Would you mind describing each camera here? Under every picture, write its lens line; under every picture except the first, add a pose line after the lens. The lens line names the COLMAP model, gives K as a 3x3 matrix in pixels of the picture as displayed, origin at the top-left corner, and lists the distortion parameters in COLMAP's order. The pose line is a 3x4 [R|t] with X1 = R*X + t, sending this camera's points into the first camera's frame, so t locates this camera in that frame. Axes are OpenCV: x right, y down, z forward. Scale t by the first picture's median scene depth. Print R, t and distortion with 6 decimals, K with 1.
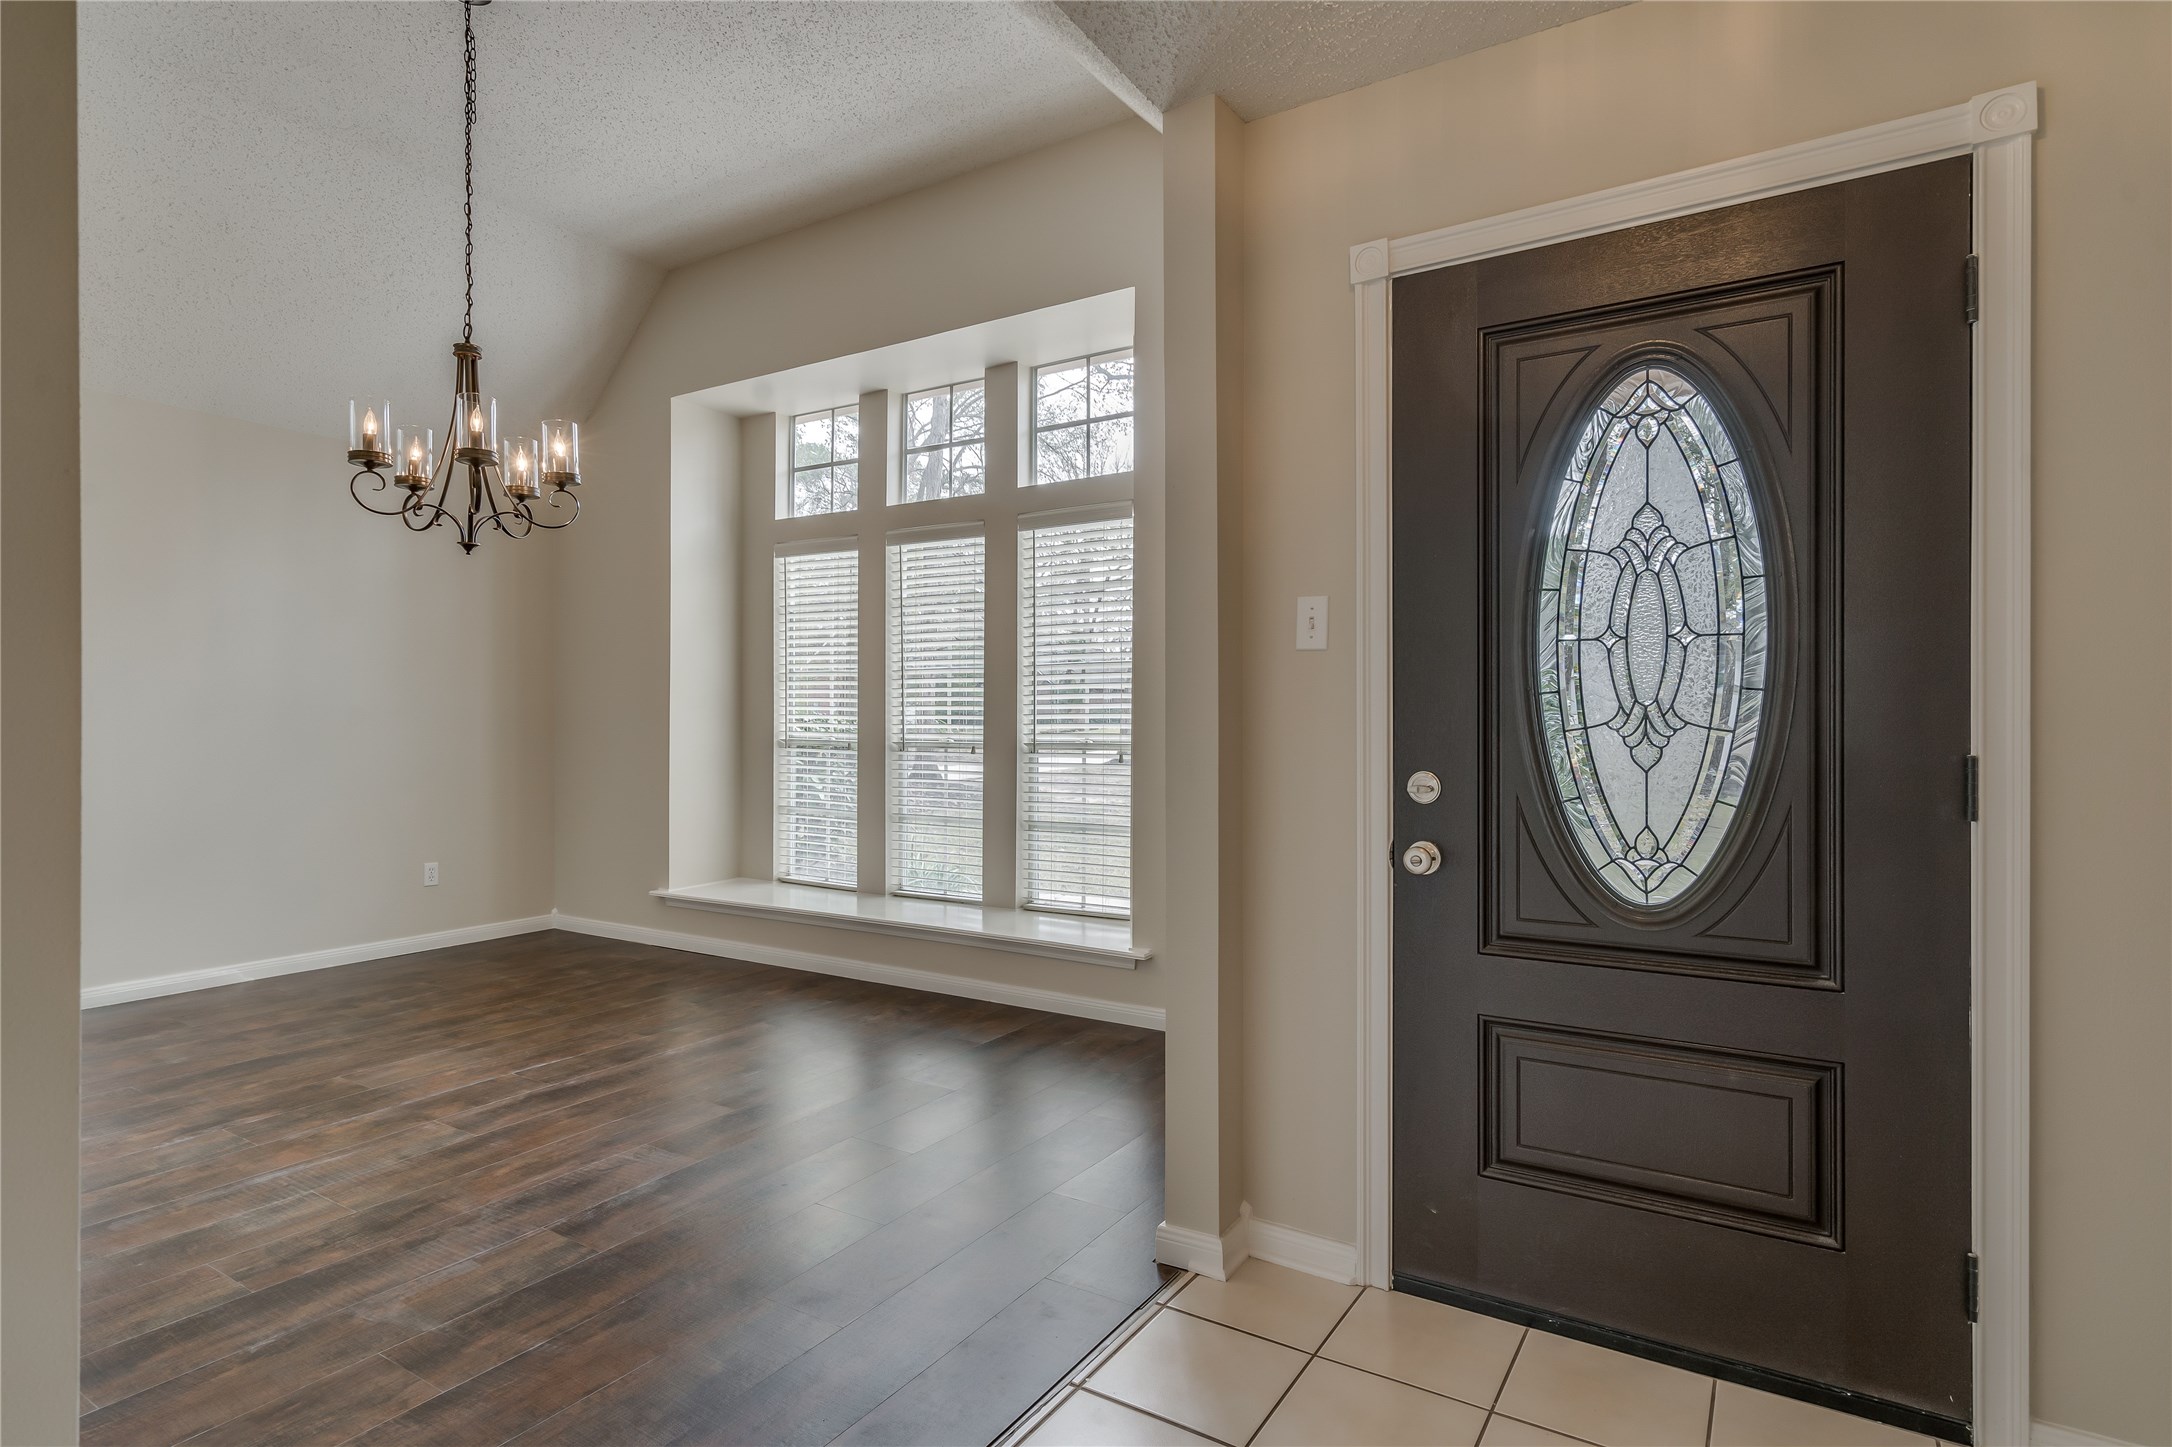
lens RADIAL K [[1103.9, 0, 1086.0], [0, 1103.9, 723.5], [0, 0, 1]] dist [0.013182, -0.001376]
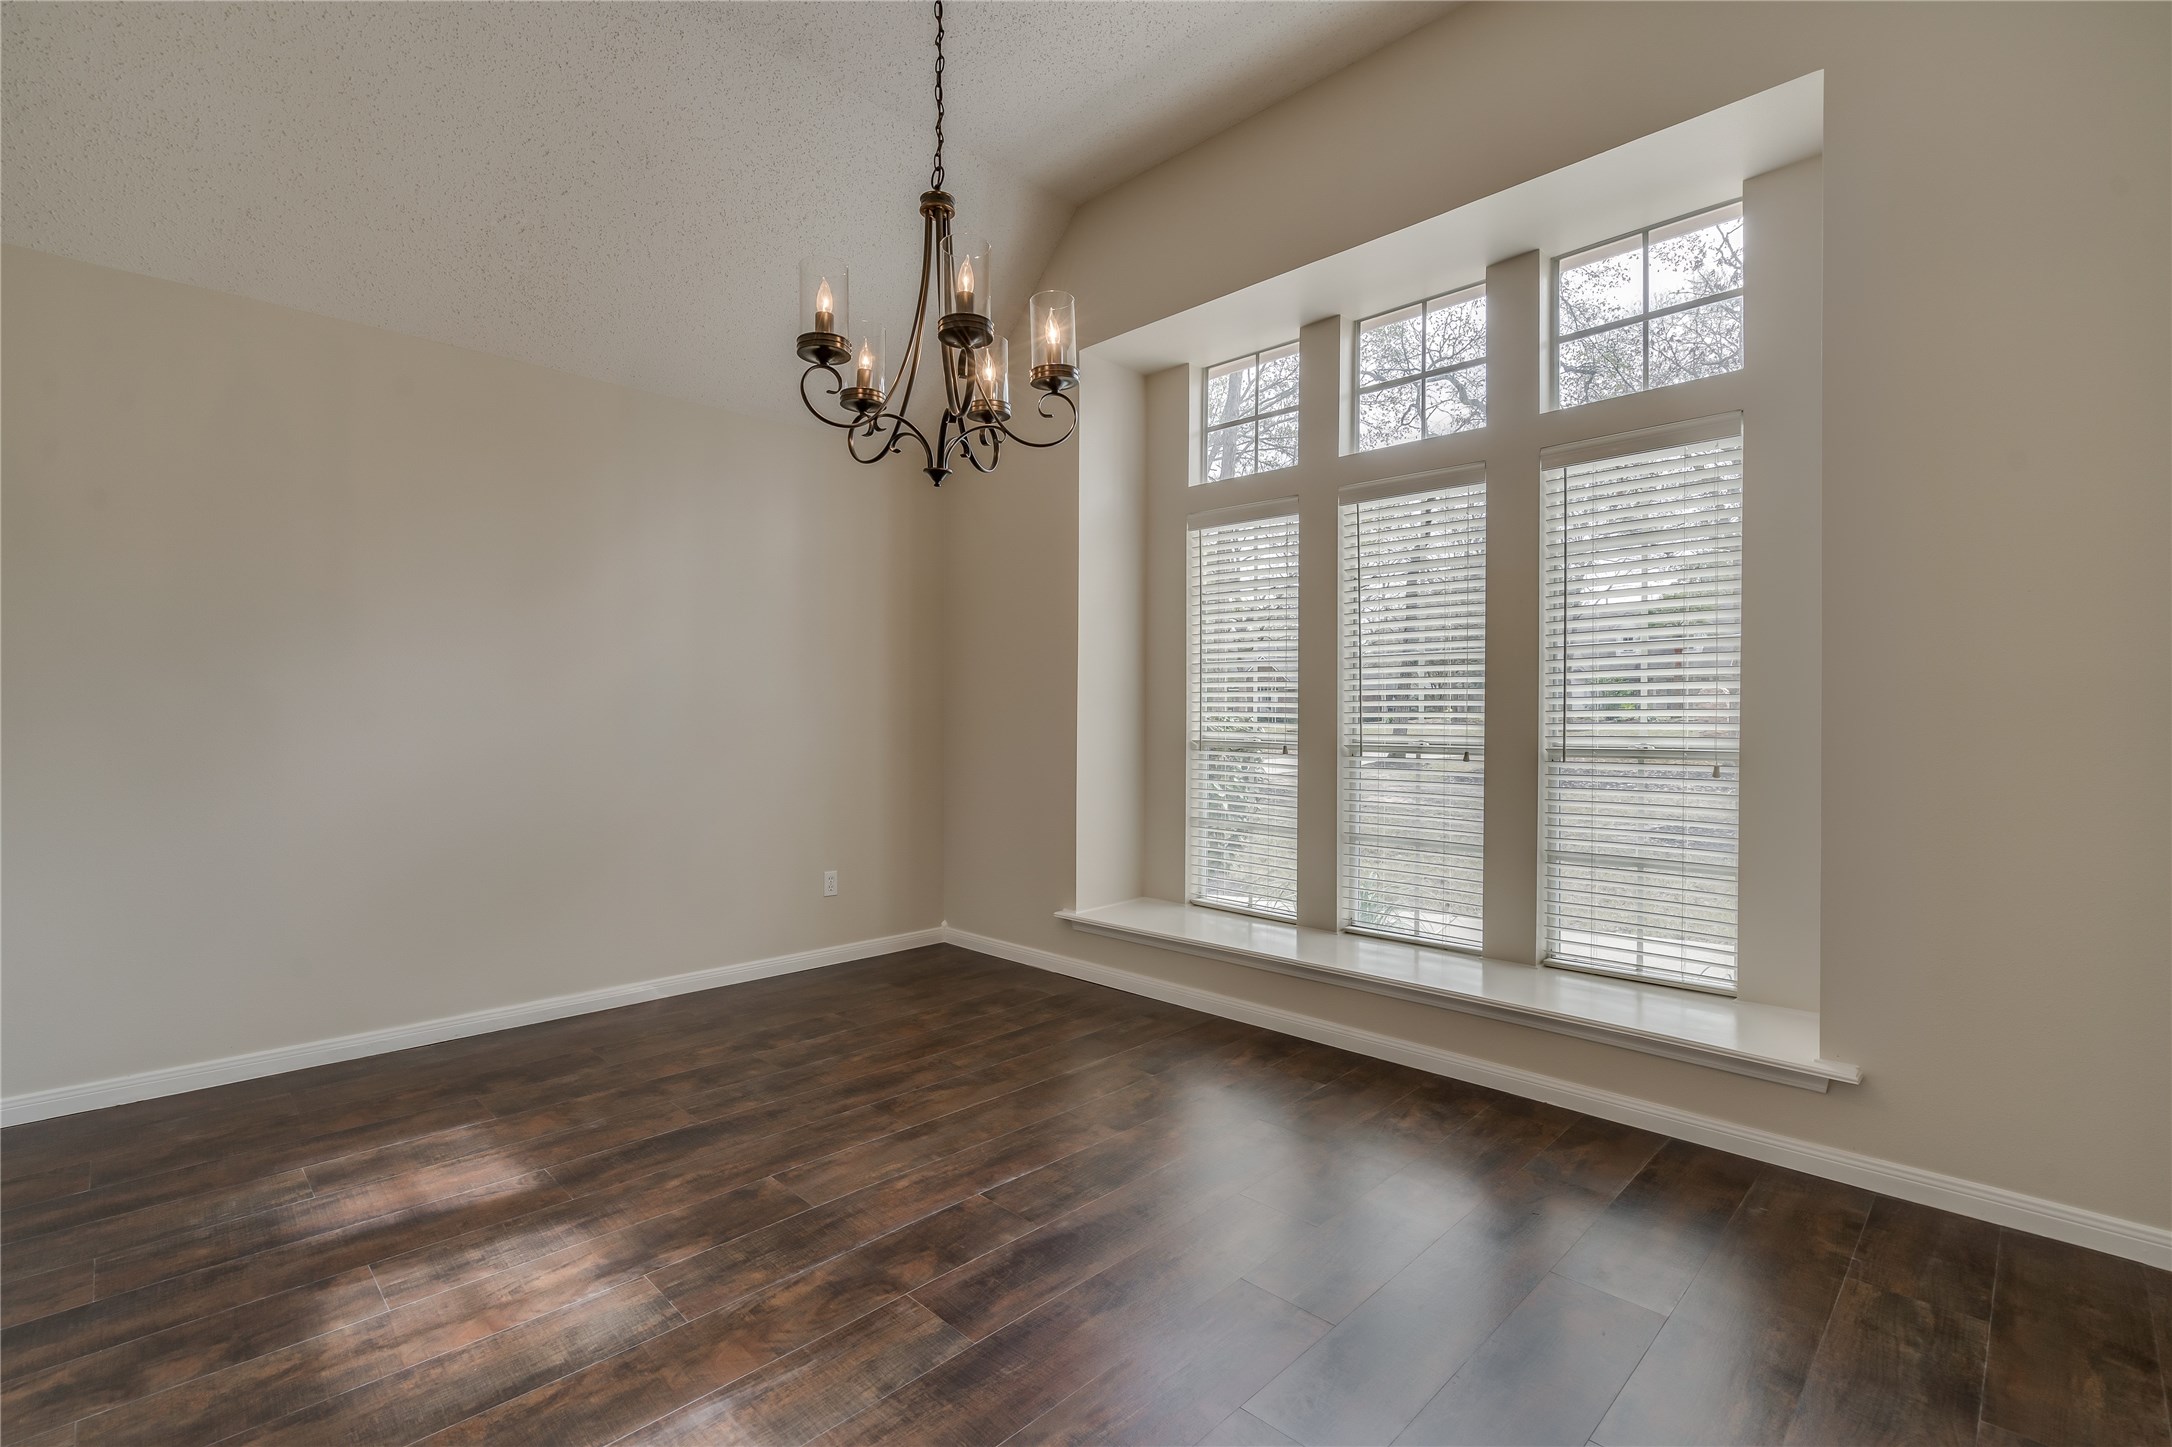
lens RADIAL K [[961.5, 0, 1075.5], [0, 961.5, 724.4], [0, 0, 1]] dist [-0.002711, 0.000364]
pose [[0.973879, 0.003223, -0.227046, -0.222316], [-0.002896, 0.999994, 0.001773, 0.000669], [0.227051, -0.001069, 0.973882, 0.280092]]
